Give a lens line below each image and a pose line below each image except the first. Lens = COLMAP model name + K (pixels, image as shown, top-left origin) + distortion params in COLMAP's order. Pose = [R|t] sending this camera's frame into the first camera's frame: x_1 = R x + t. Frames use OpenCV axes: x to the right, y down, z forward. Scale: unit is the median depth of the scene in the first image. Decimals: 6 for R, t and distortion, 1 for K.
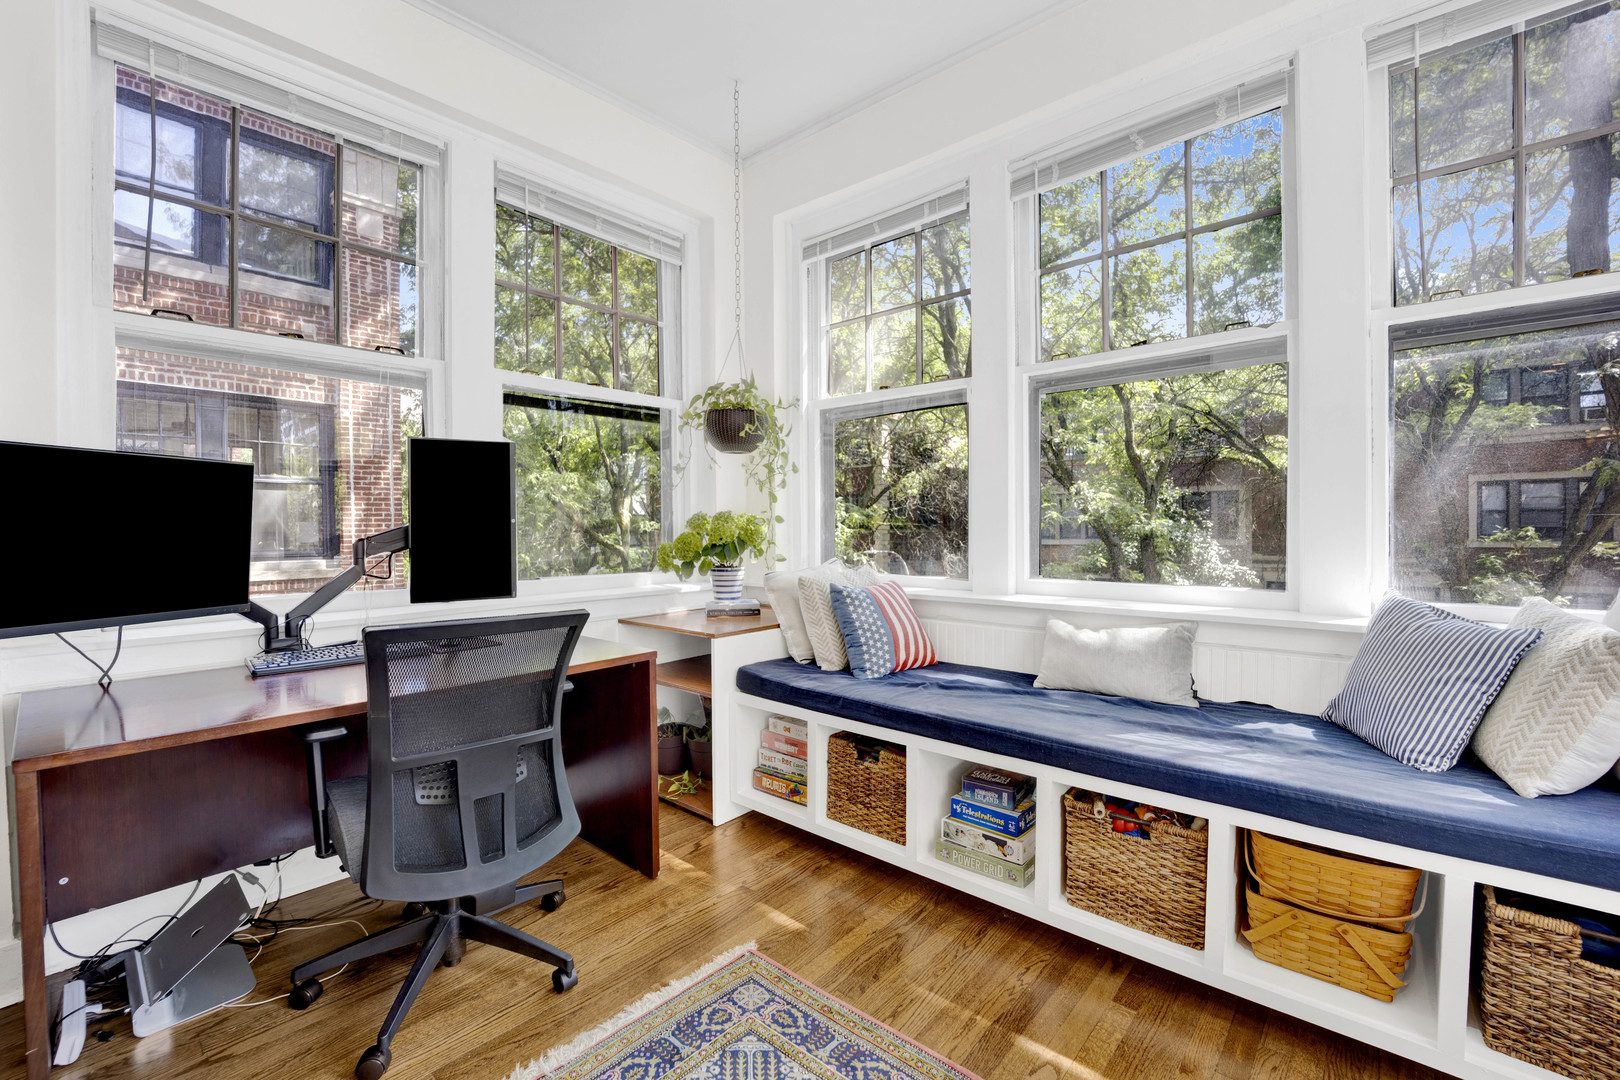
lens RADIAL K [[668.0, 0, 802.8], [0, 668.0, 529.7], [0, 0, 1]] dist [-0.022422, 0.000522]
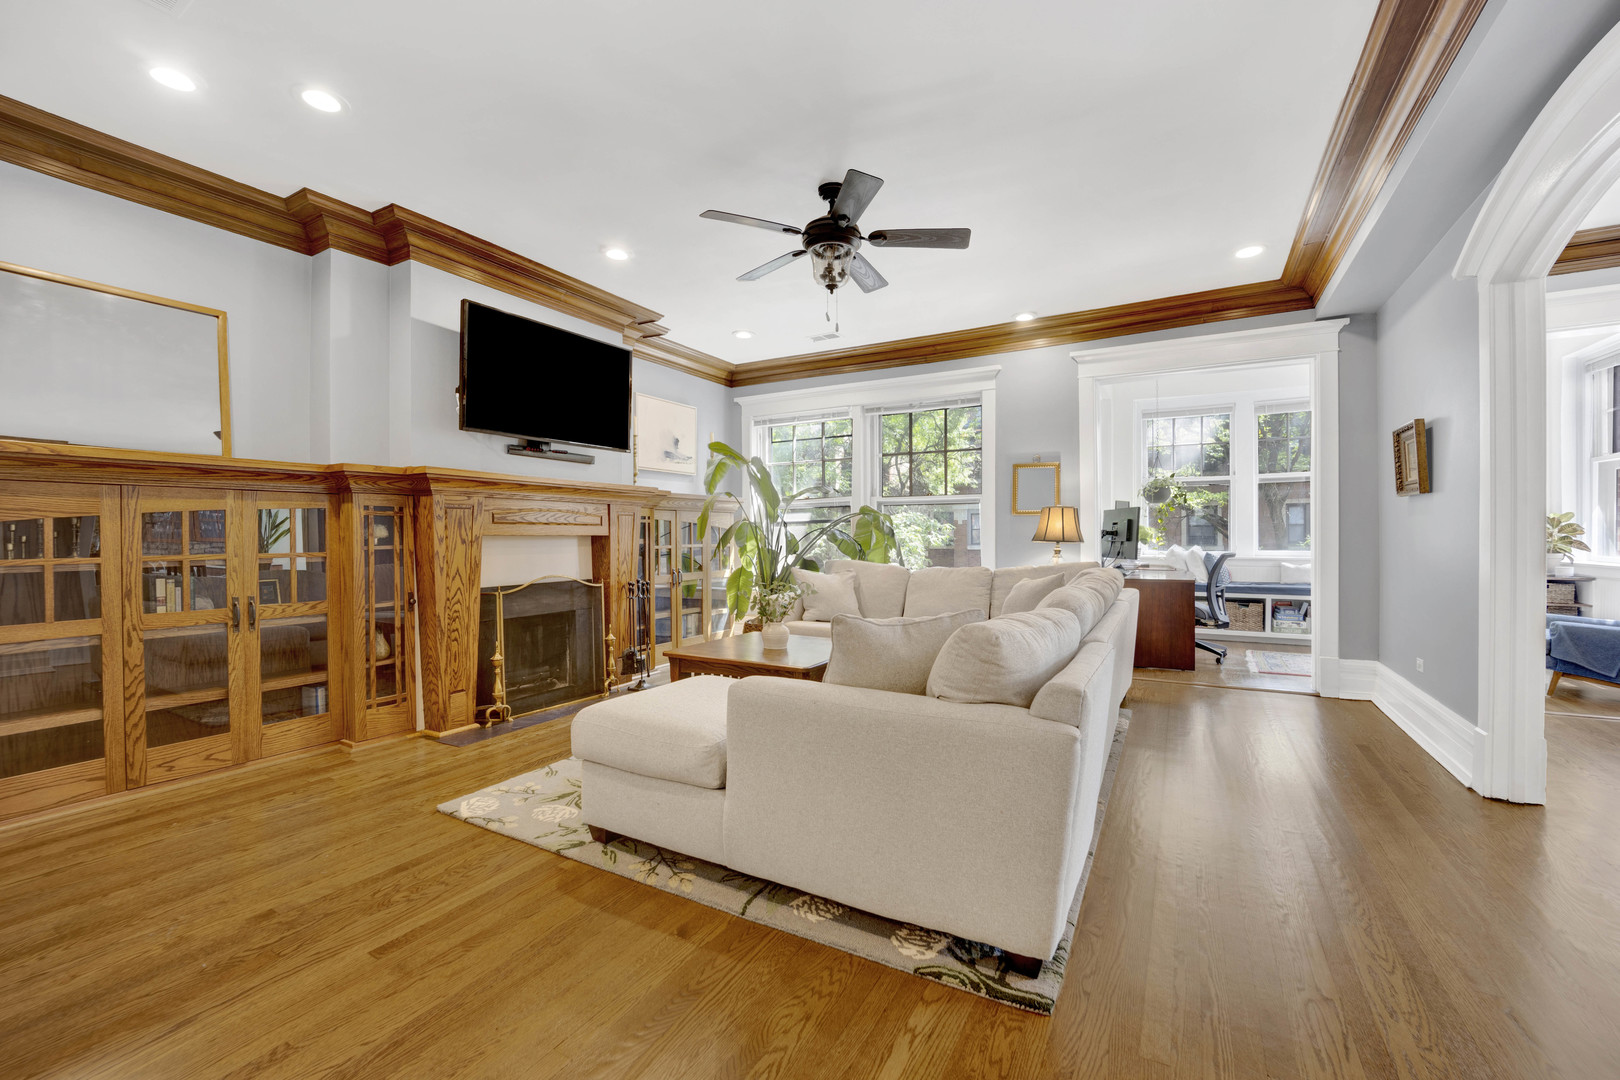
lens RADIAL K [[668.0, 0, 818.9], [0, 668.0, 537.7], [0, 0, 1]] dist [-0.022422, 0.000522]
pose [[0.975436, 0.001613, 0.220277, -2.589543], [-0.001502, 0.999999, -0.000673, 0.030918], [-0.220278, 0.000326, 0.975437, -1.600310]]
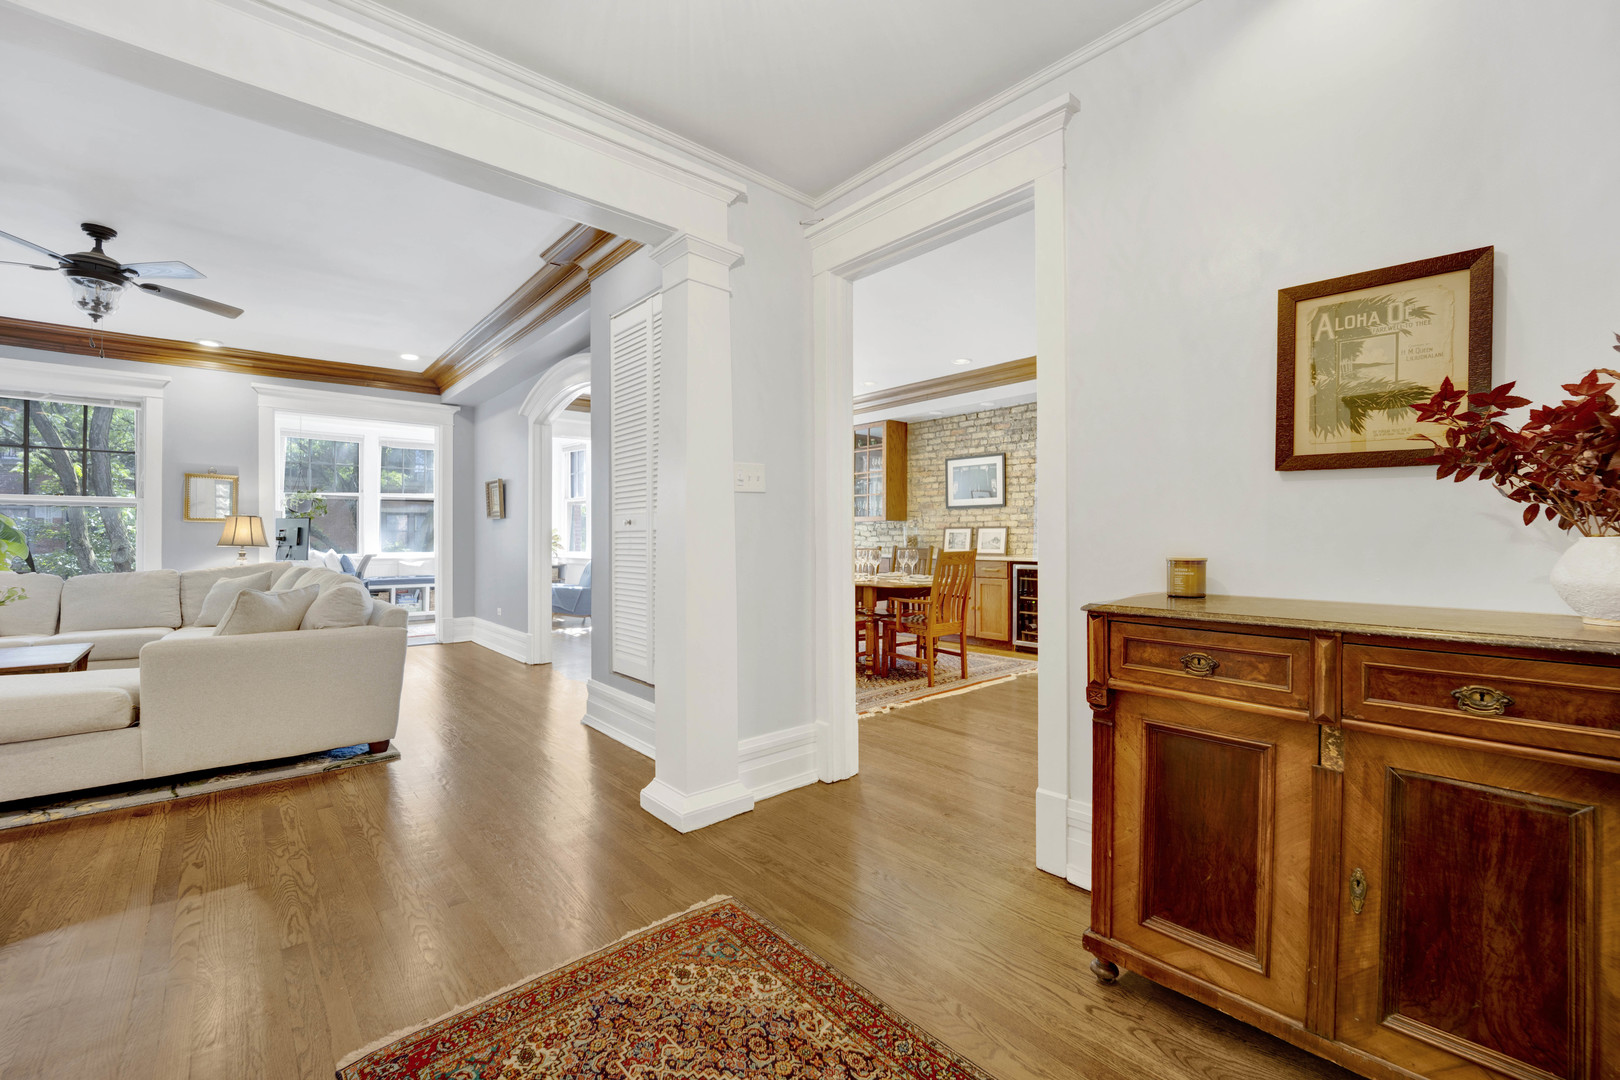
lens RADIAL K [[668.0, 0, 793.5], [0, 668.0, 544.5], [0, 0, 1]] dist [-0.022422, 0.000522]
pose [[0.141276, -0.001316, 0.989969, -3.602399], [0.001892, 0.999998, 0.001060, 0.038347], [-0.989968, 0.001723, 0.141278, -2.105970]]
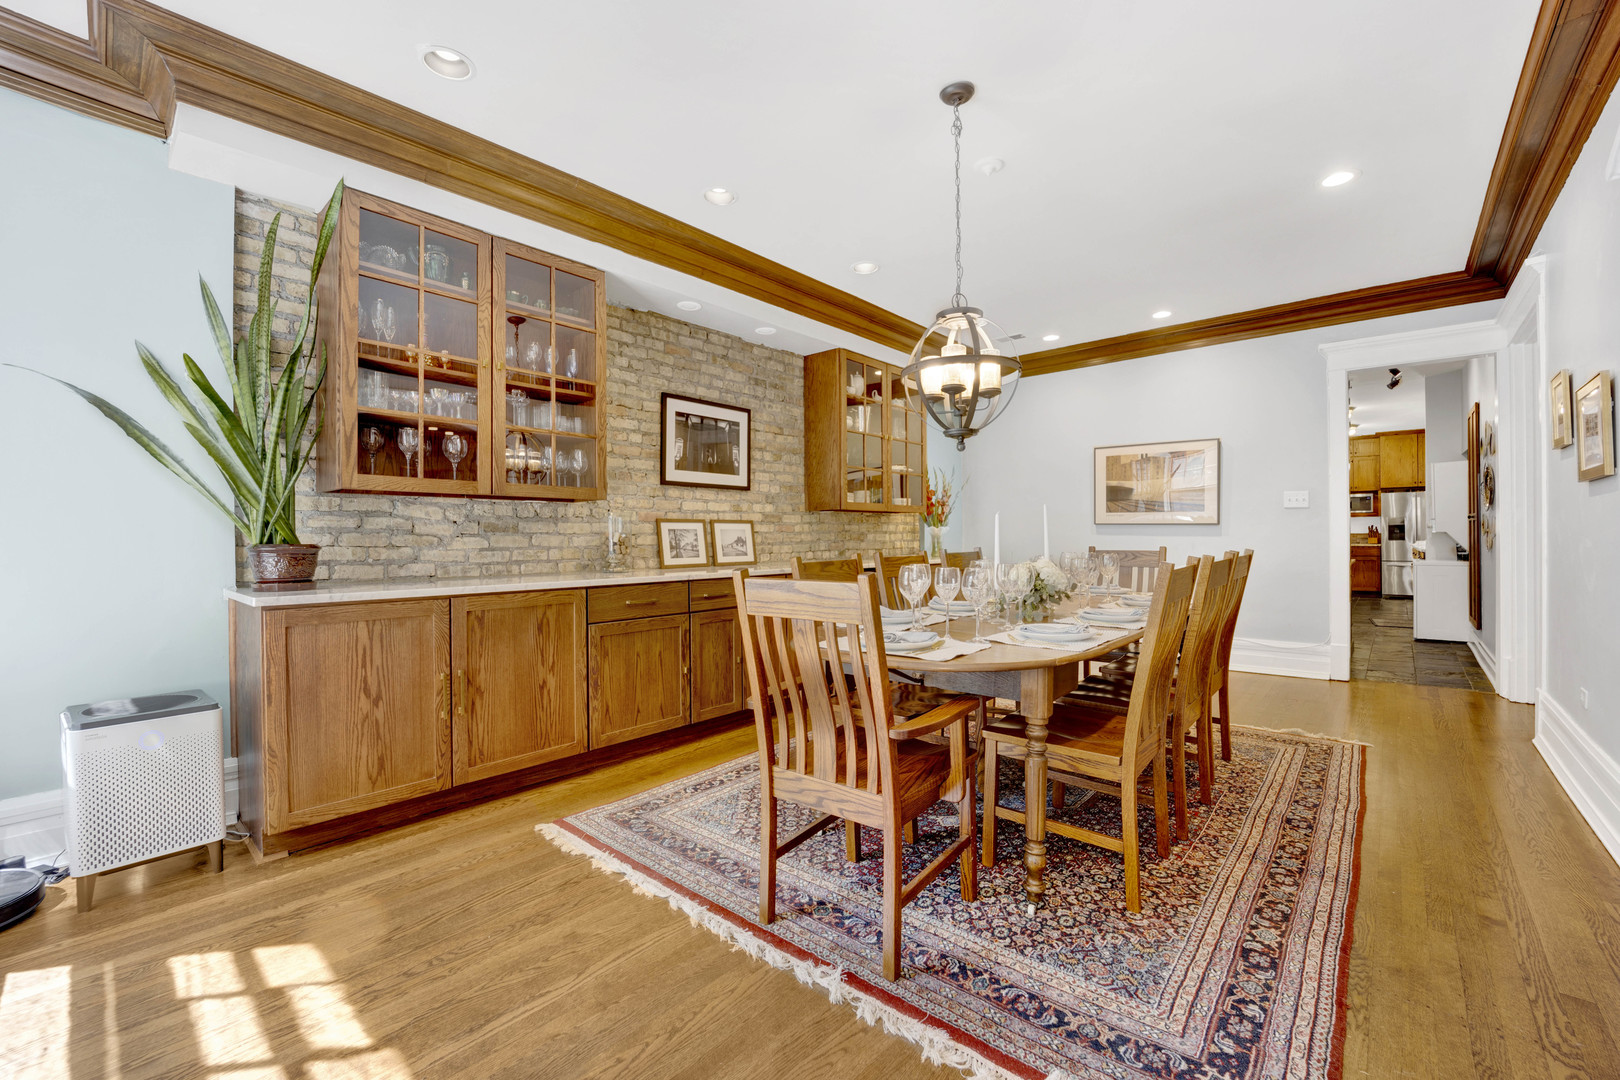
lens RADIAL K [[668.0, 0, 806.3], [0, 668.0, 539.2], [0, 0, 1]] dist [-0.022422, 0.000522]
pose [[-0.999900, 0.012956, 0.005667, -0.336663], [0.012992, 0.999896, 0.006294, 0.002604], [-0.005585, 0.006367, -0.999964, -0.455804]]
